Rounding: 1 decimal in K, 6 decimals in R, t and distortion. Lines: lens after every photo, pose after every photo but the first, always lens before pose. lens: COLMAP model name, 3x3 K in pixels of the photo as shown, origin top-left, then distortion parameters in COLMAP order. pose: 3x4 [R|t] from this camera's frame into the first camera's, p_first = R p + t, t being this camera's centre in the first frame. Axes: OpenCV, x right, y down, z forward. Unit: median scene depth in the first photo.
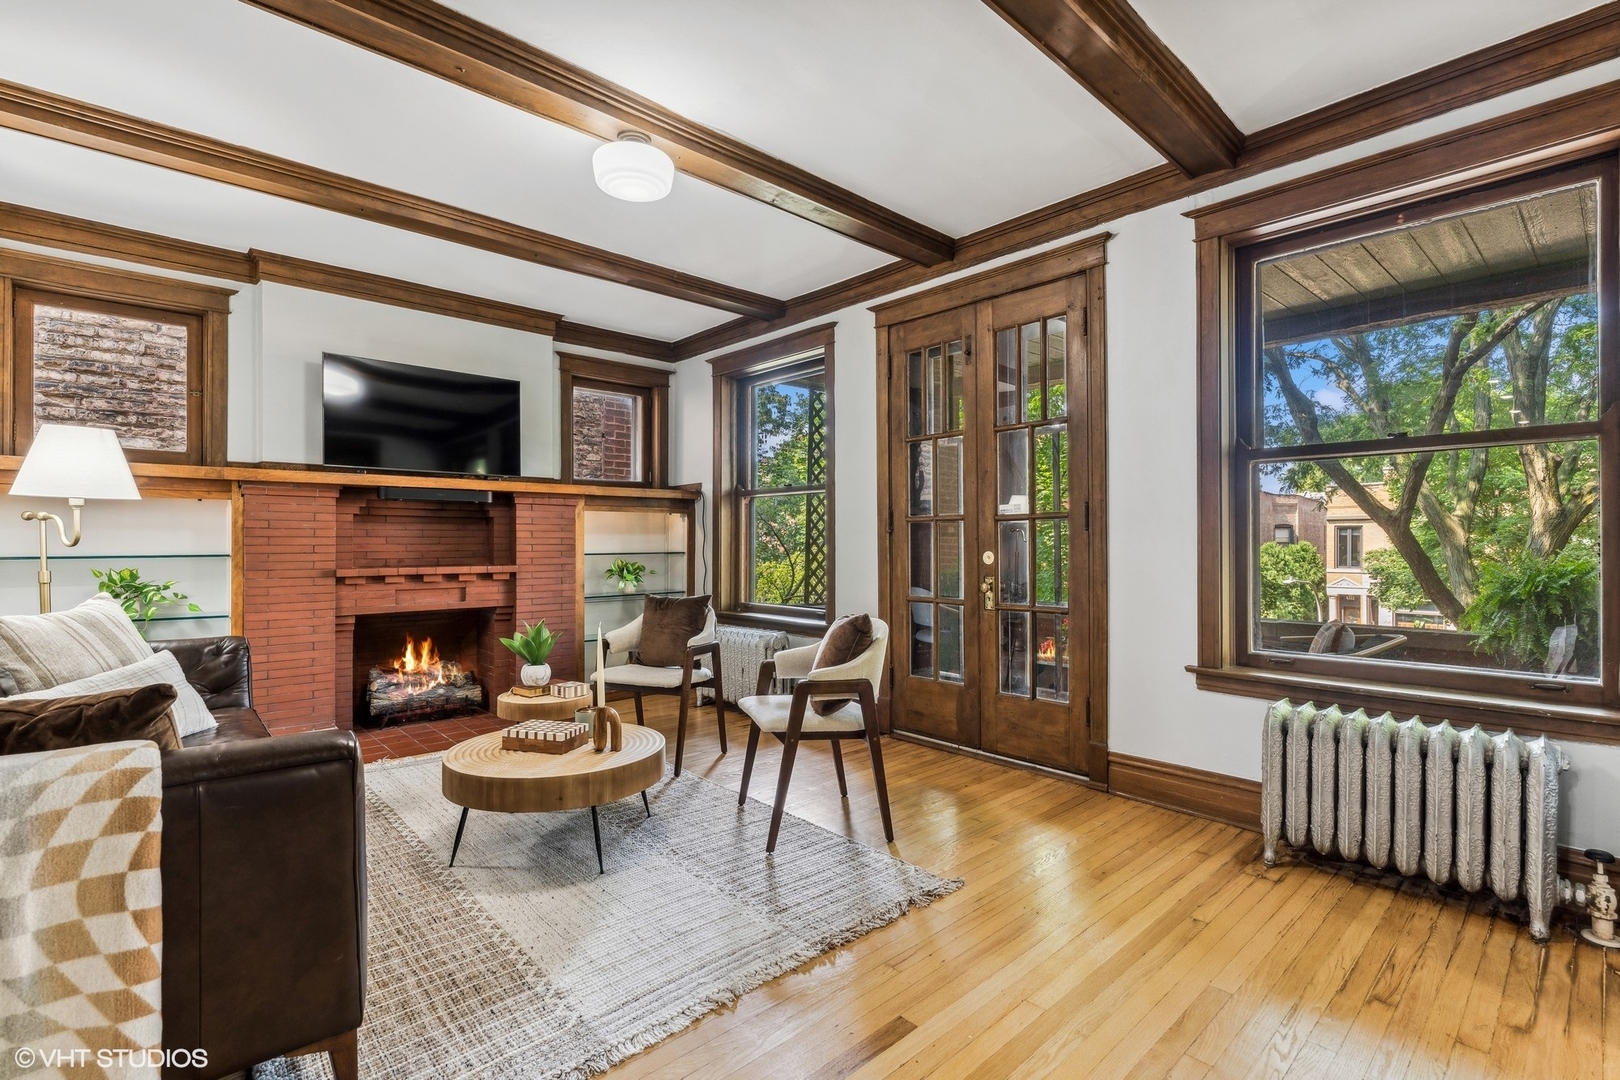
lens RADIAL K [[708.6, 0, 853.2], [0, 708.6, 541.9], [0, 0, 1]] dist [-0.002921, 0.000640]
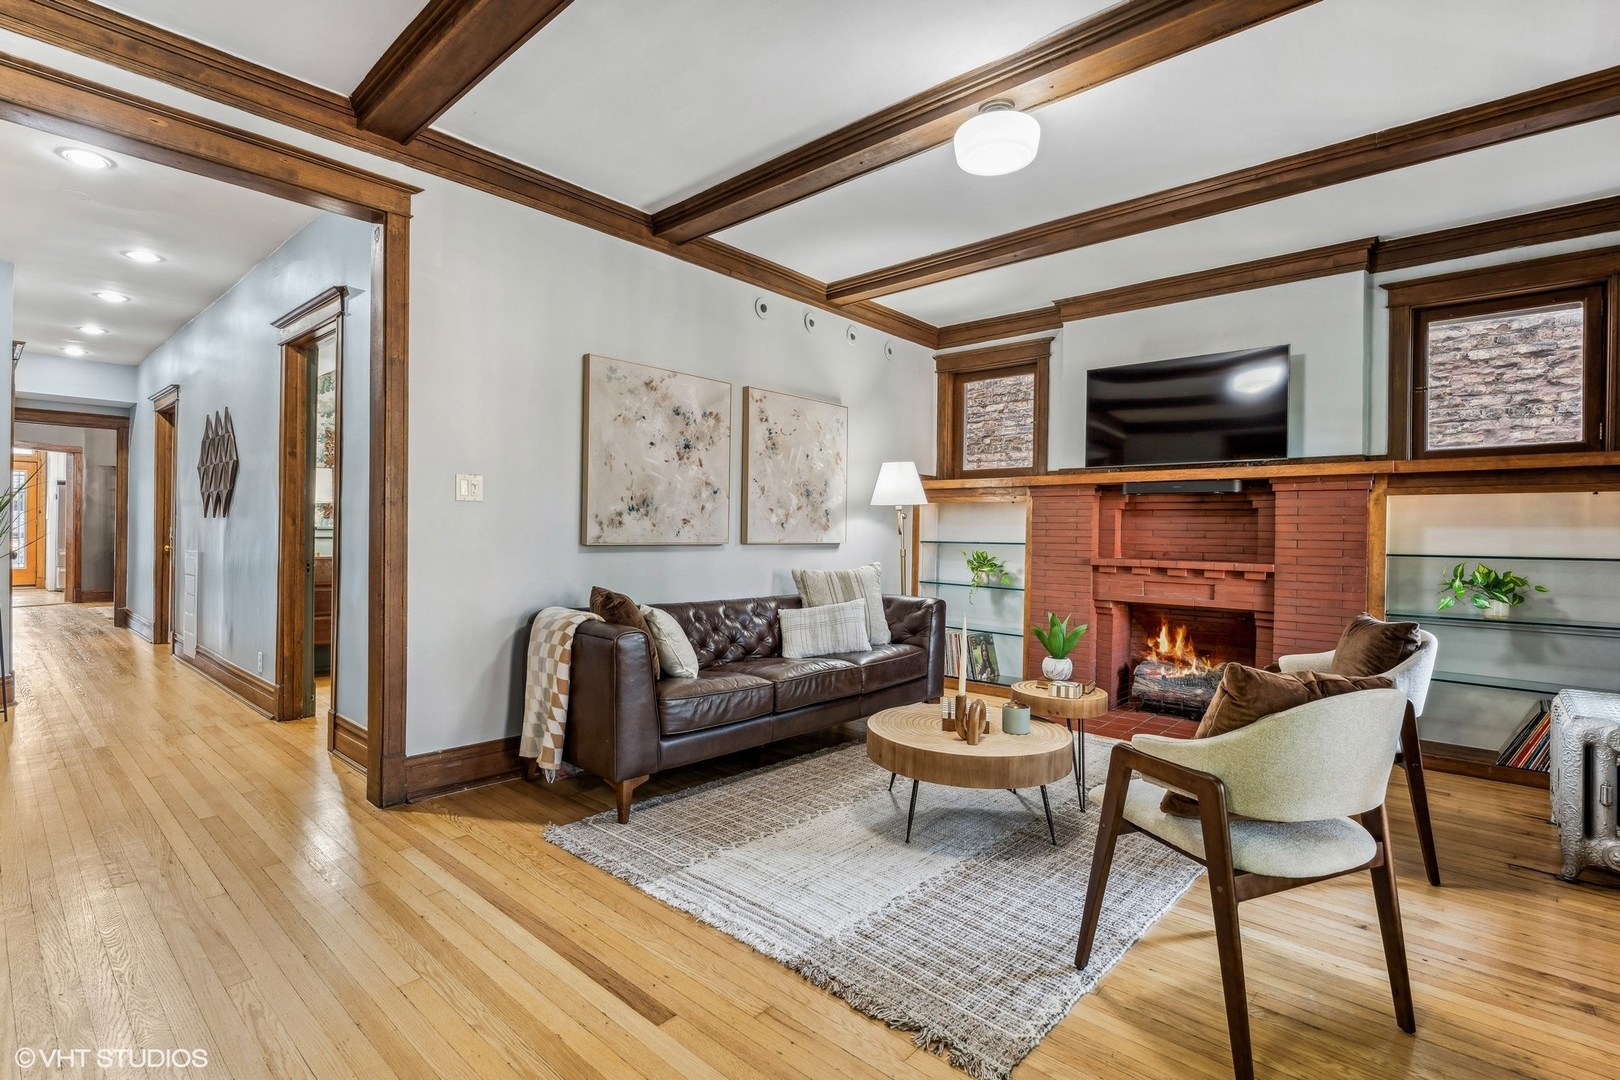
lens RADIAL K [[750.6, 0, 797.4], [0, 750.6, 538.7], [0, 0, 1]] dist [-0.000818, 0.001312]
pose [[0.087289, 0.012441, -0.996105, 0.400923], [-0.012742, 0.999854, 0.011371, -0.000480], [0.996102, 0.011700, 0.087435, 0.388058]]
